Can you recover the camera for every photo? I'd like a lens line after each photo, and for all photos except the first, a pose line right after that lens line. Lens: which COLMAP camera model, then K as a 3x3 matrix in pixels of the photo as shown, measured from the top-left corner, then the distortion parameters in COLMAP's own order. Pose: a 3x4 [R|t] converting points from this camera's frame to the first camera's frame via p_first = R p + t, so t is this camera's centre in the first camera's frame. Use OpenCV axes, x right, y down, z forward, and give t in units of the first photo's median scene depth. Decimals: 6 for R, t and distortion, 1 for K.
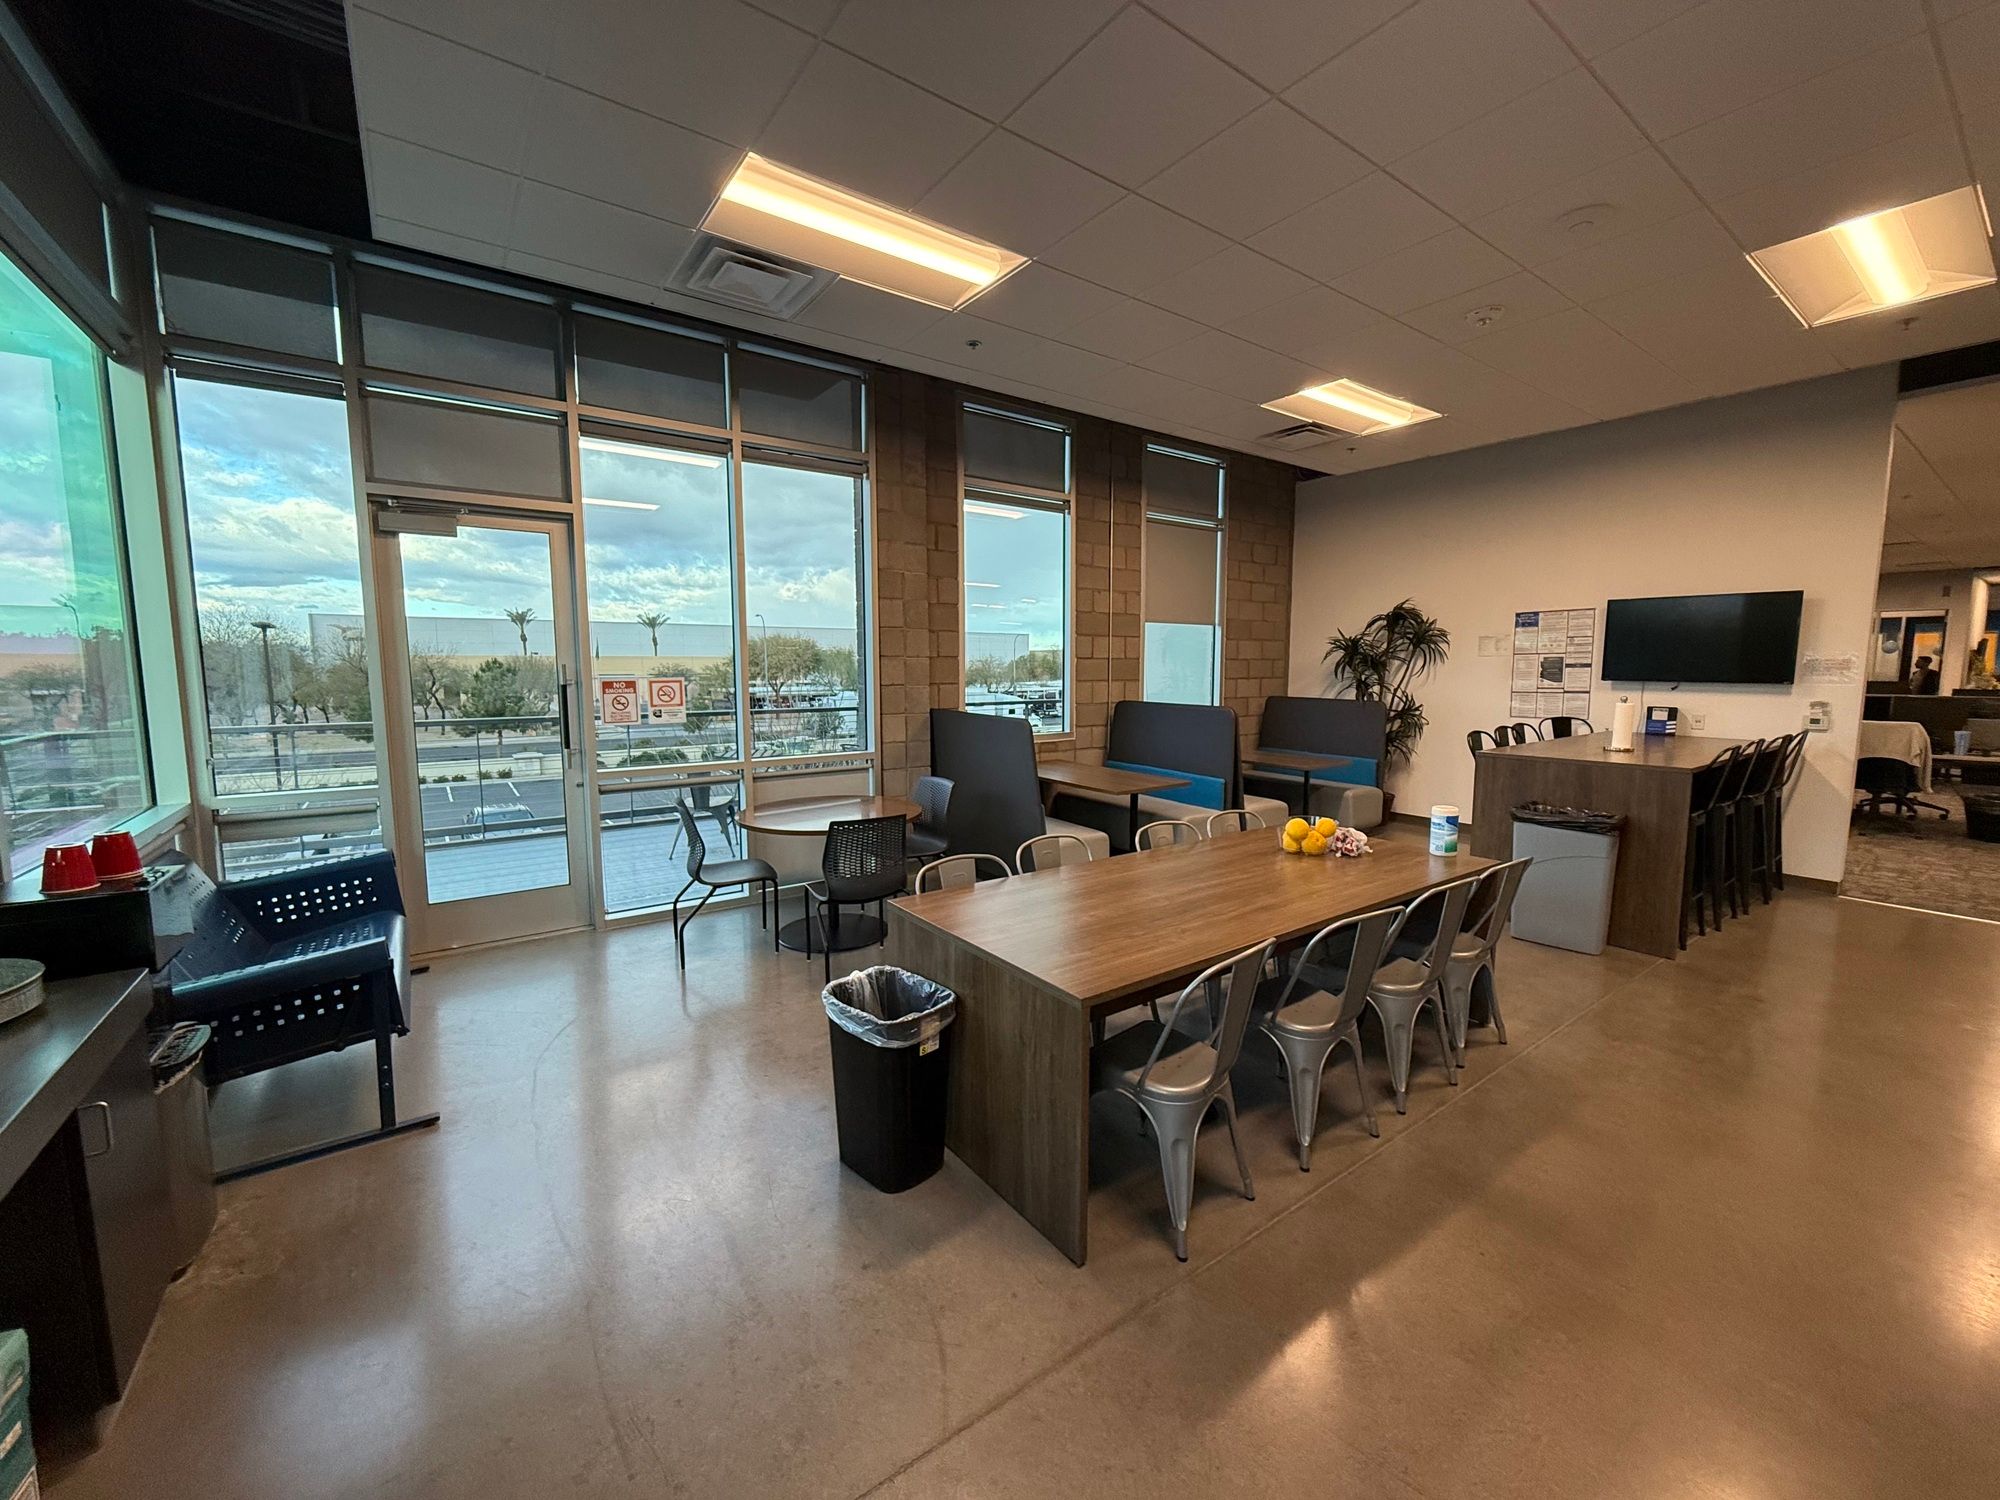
lens RADIAL K [[804.1, 0, 1007.0], [0, 804.1, 749.0], [0, 0, 1]] dist [0.000648, -0.000001]
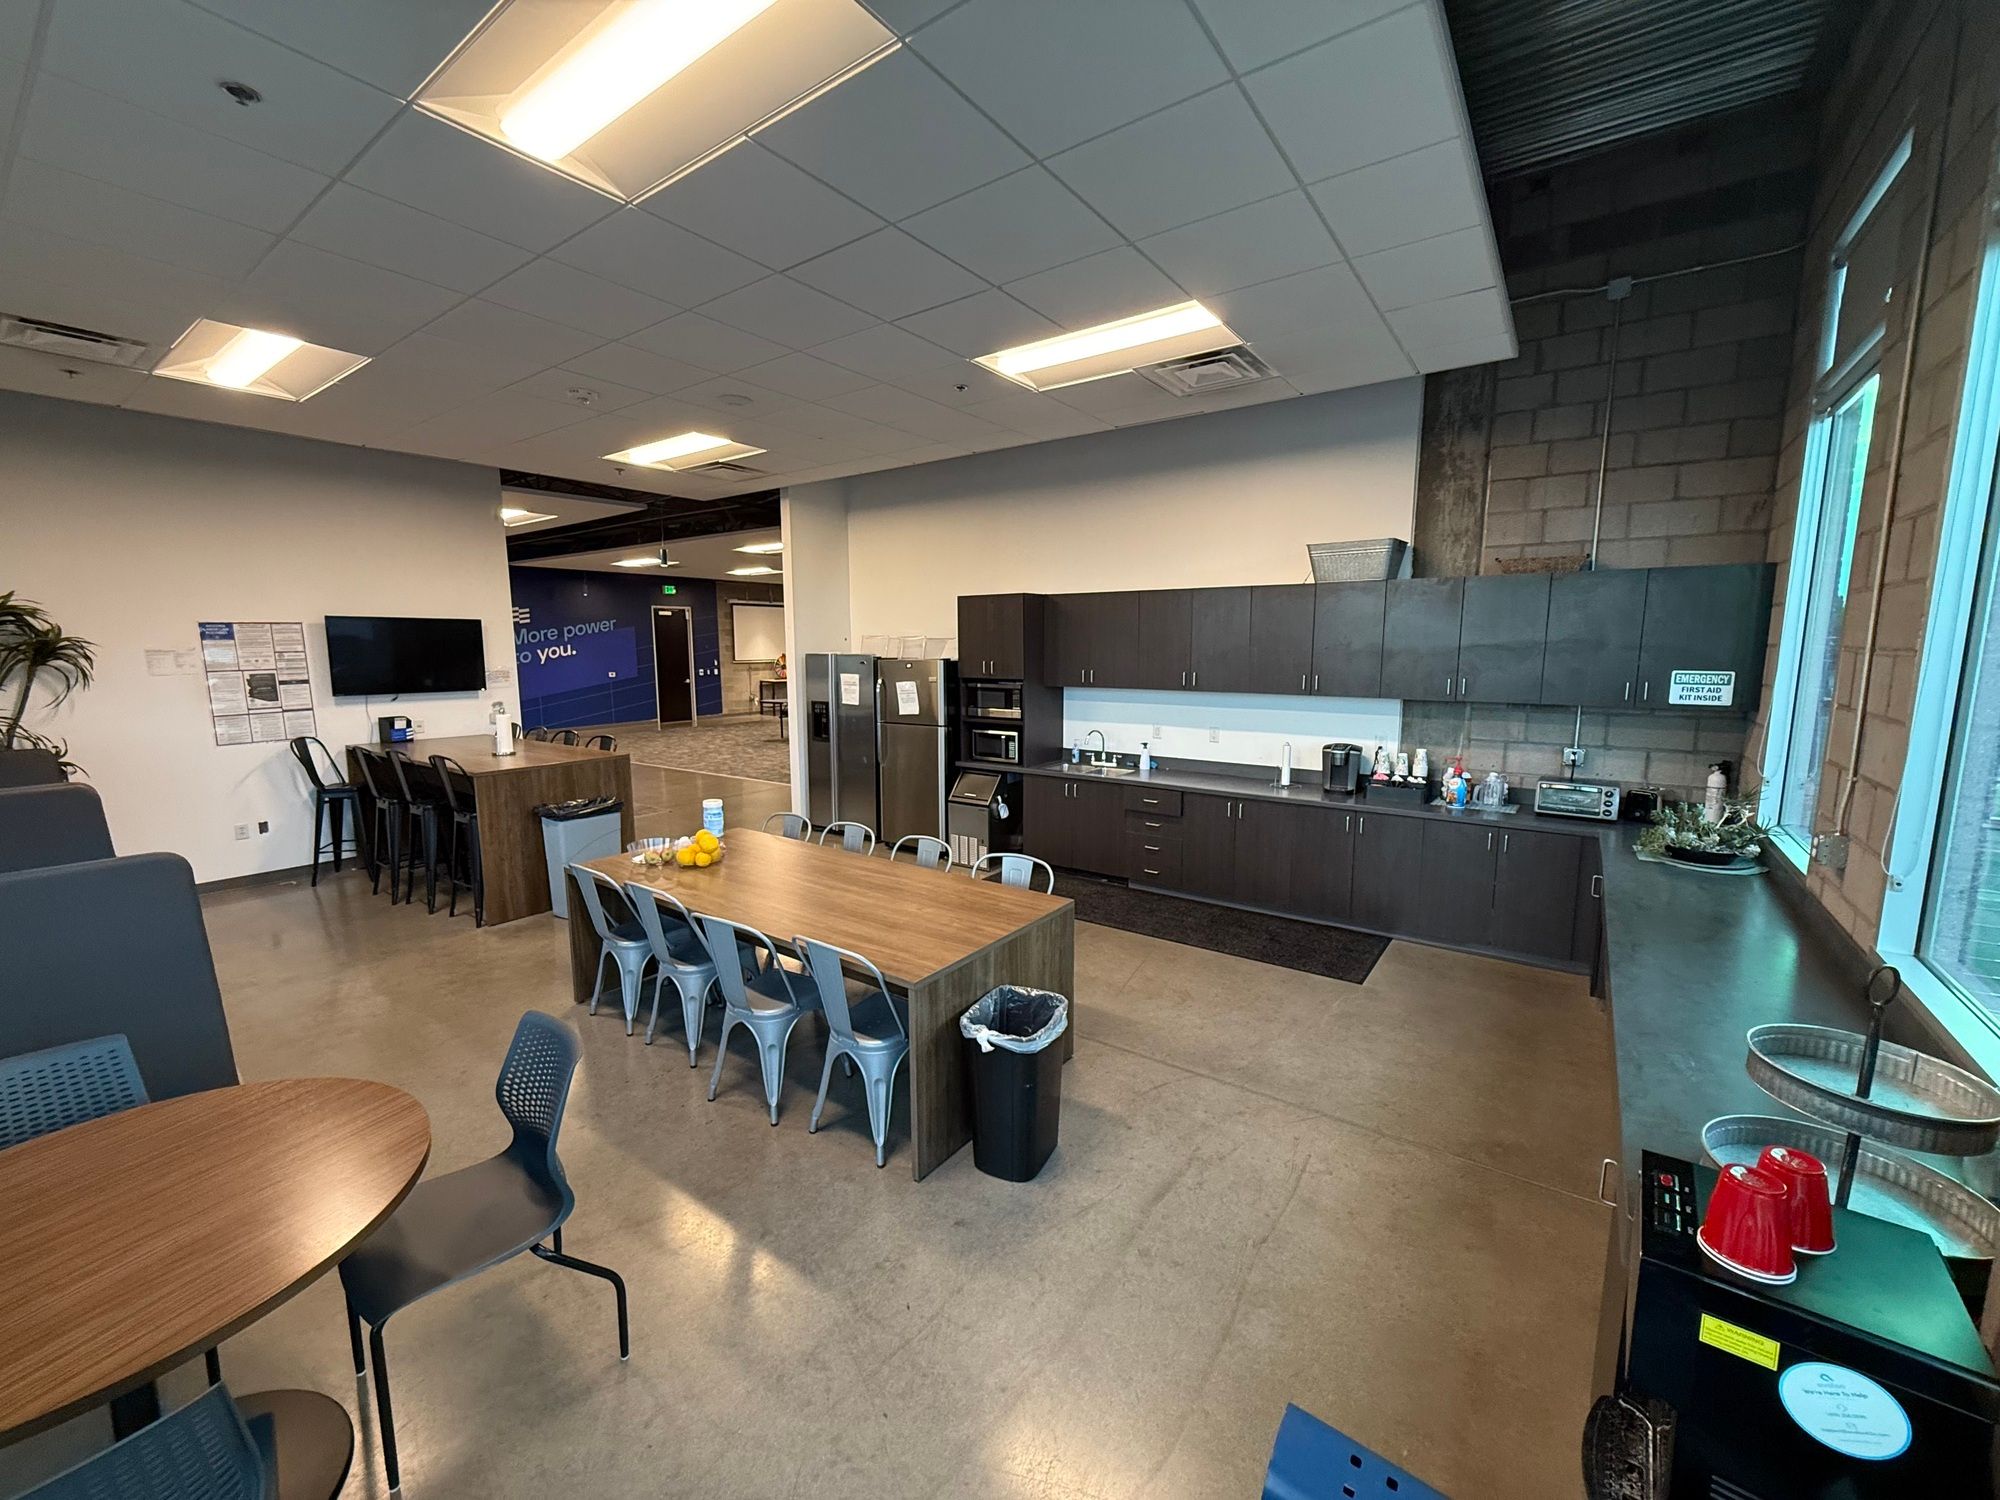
lens RADIAL K [[804.1, 0, 997.4], [0, 804.1, 750.2], [0, 0, 1]] dist [0.000648, -0.000001]
pose [[-0.322789, -0.128490, 0.937709, -0.459709], [0.100196, 0.980536, 0.168850, -0.102277], [-0.941152, 0.148458, -0.303632, 0.519125]]
